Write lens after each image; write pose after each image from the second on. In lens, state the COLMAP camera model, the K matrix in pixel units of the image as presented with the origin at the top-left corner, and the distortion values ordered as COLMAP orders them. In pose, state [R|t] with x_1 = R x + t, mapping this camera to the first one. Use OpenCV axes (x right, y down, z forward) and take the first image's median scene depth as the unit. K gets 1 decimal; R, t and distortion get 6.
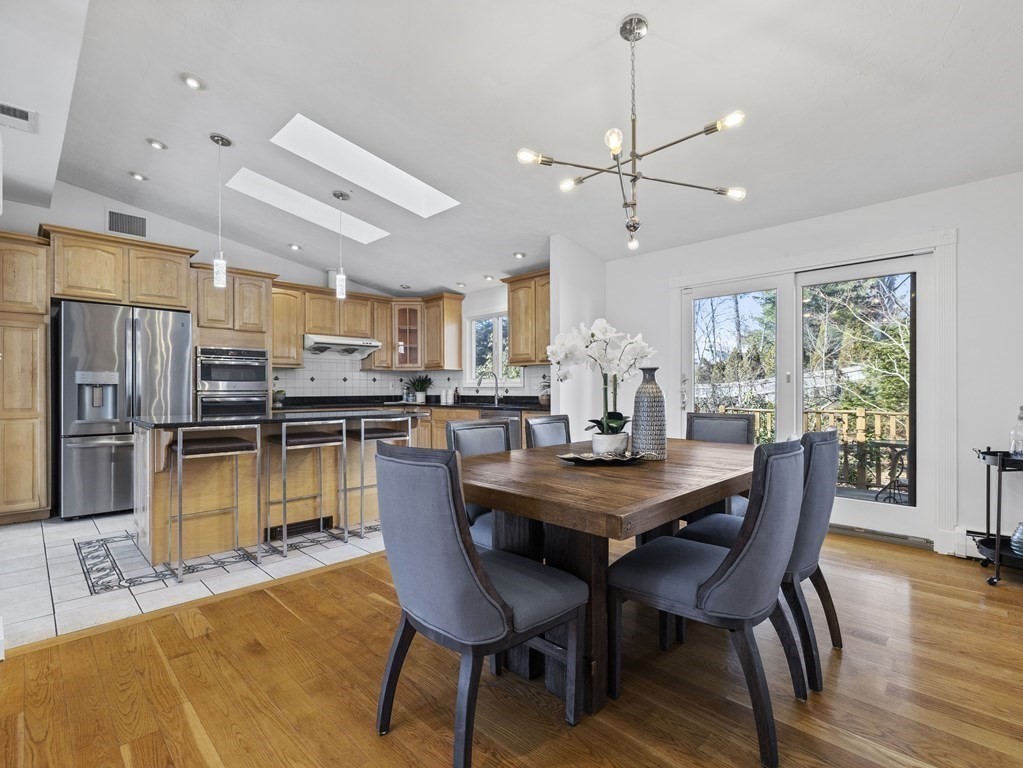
lens RADIAL K [[484.4, 0, 503.7], [0, 484.4, 387.5], [0, 0, 1]] dist [0.004514, -0.003519]
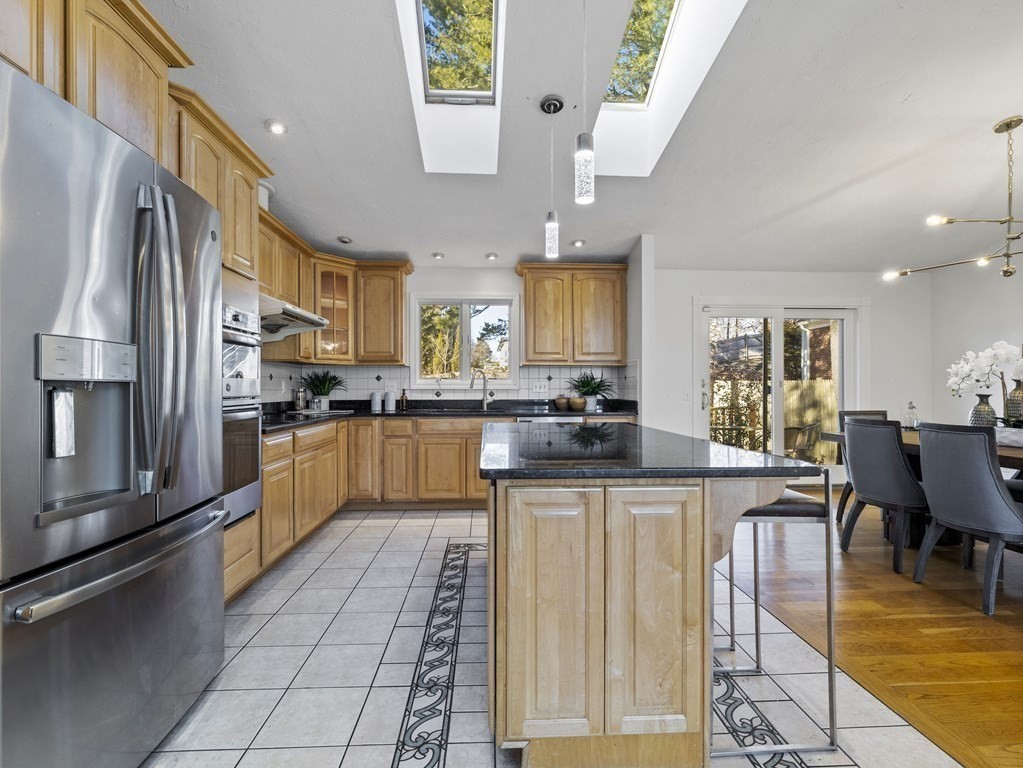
lens RADIAL K [[484.4, 0, 510.8], [0, 484.4, 388.6], [0, 0, 1]] dist [0.004514, -0.003519]
pose [[0.668429, 0.002269, 0.743773, -0.687638], [-0.003826, 0.999993, 0.000388, -0.003071], [-0.743766, -0.003105, 0.668433, 0.470694]]
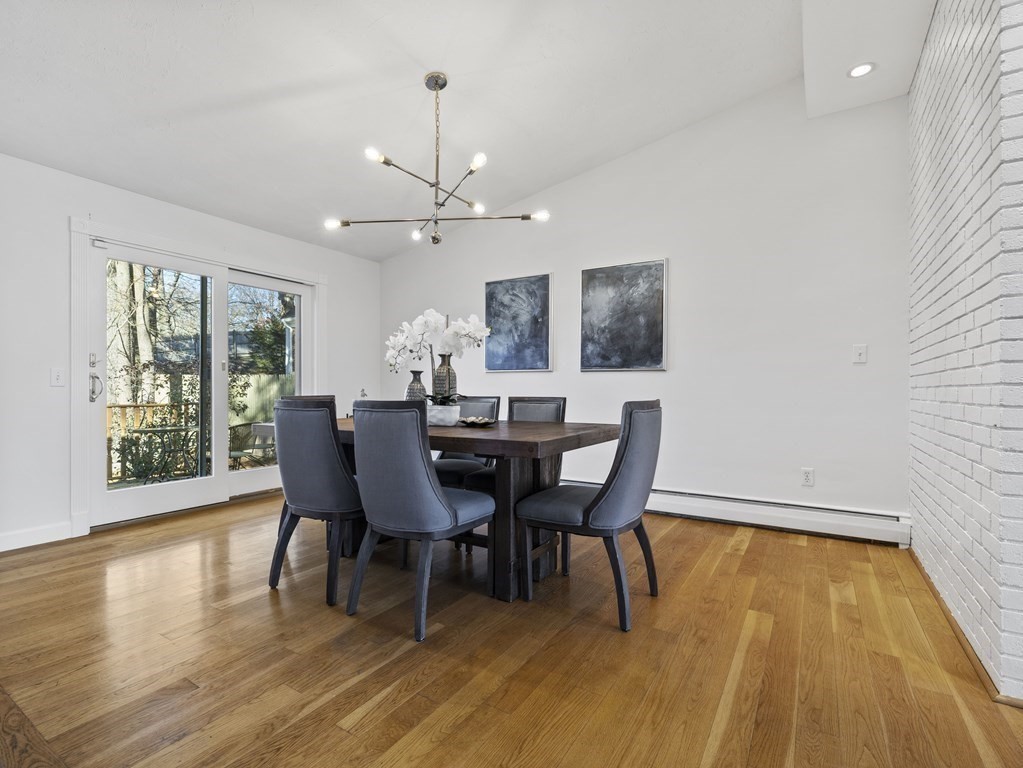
lens RADIAL K [[484.4, 0, 507.1], [0, 484.4, 386.6], [0, 0, 1]] dist [0.004514, -0.003519]
pose [[-0.219854, 0.007846, 0.975501, -0.414398], [-0.002063, 0.999962, -0.008508, 0.023791], [-0.975531, -0.003883, -0.219830, 0.457387]]
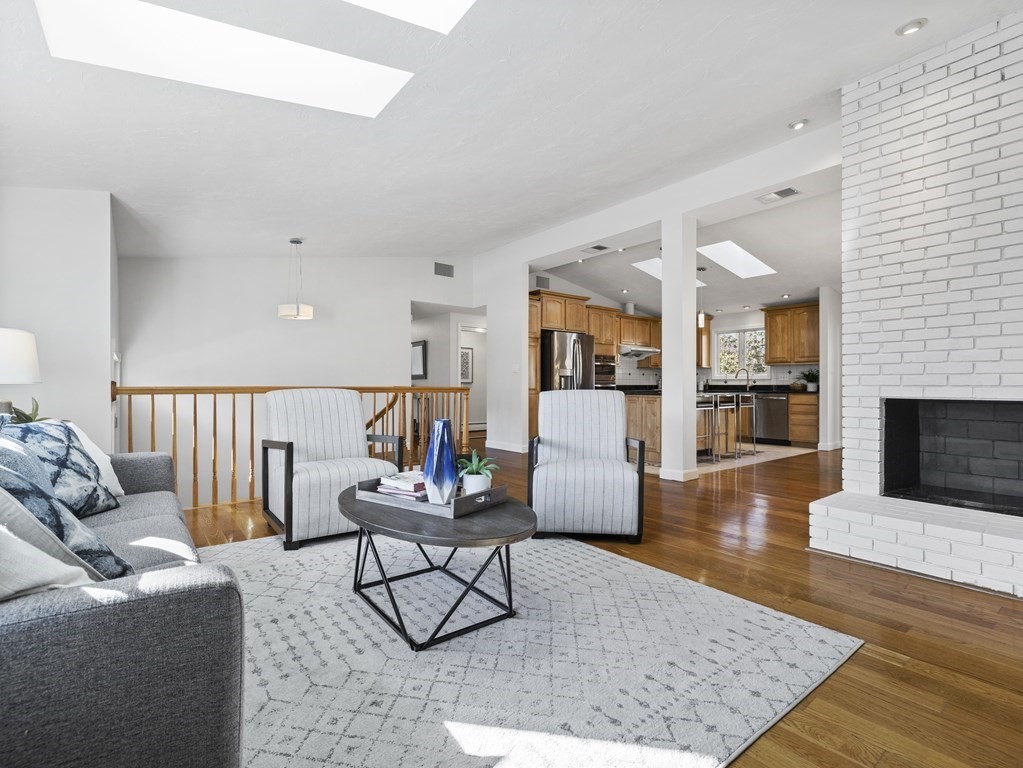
lens RADIAL K [[484.4, 0, 511.9], [0, 484.4, 384.5], [0, 0, 1]] dist [0.004514, -0.003519]
pose [[0.992674, 0.004005, -0.120760, -0.638259], [-0.003829, 0.999991, 0.001689, 0.018166], [0.120766, -0.001215, 0.992680, -0.662420]]
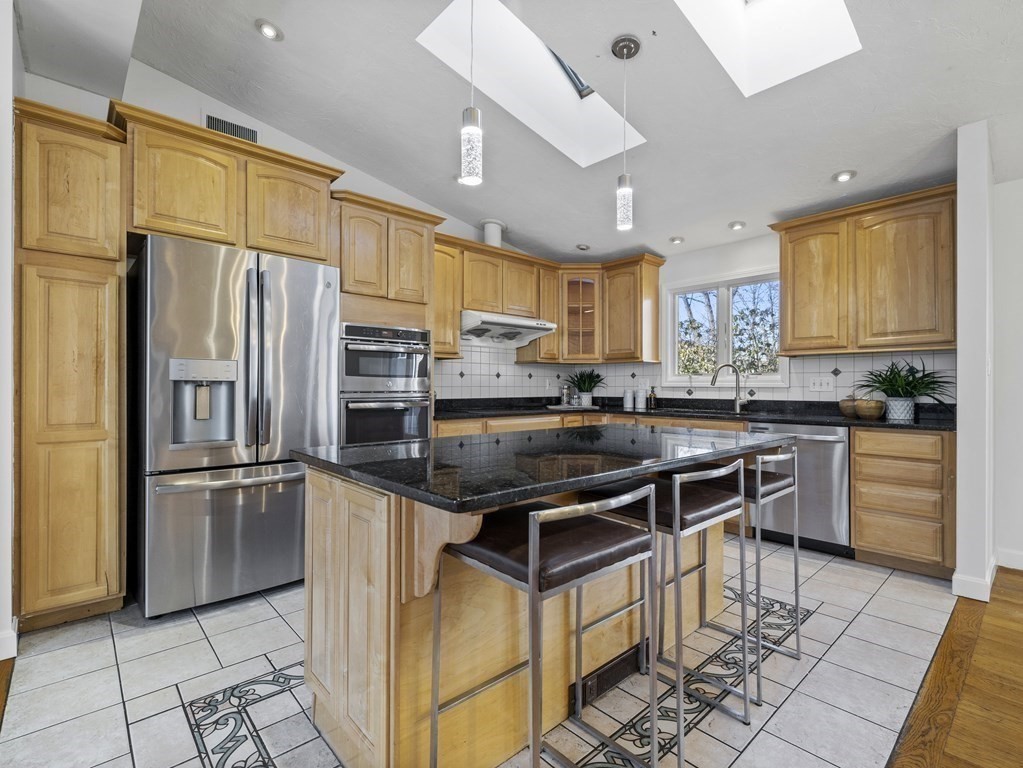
lens RADIAL K [[484.4, 0, 509.6], [0, 484.4, 384.2], [0, 0, 1]] dist [0.004514, -0.003519]
pose [[0.998878, 0.004480, -0.047147, -0.347667], [-0.004554, 0.999989, -0.001449, -0.002992], [0.047140, 0.001662, 0.998887, 0.342230]]
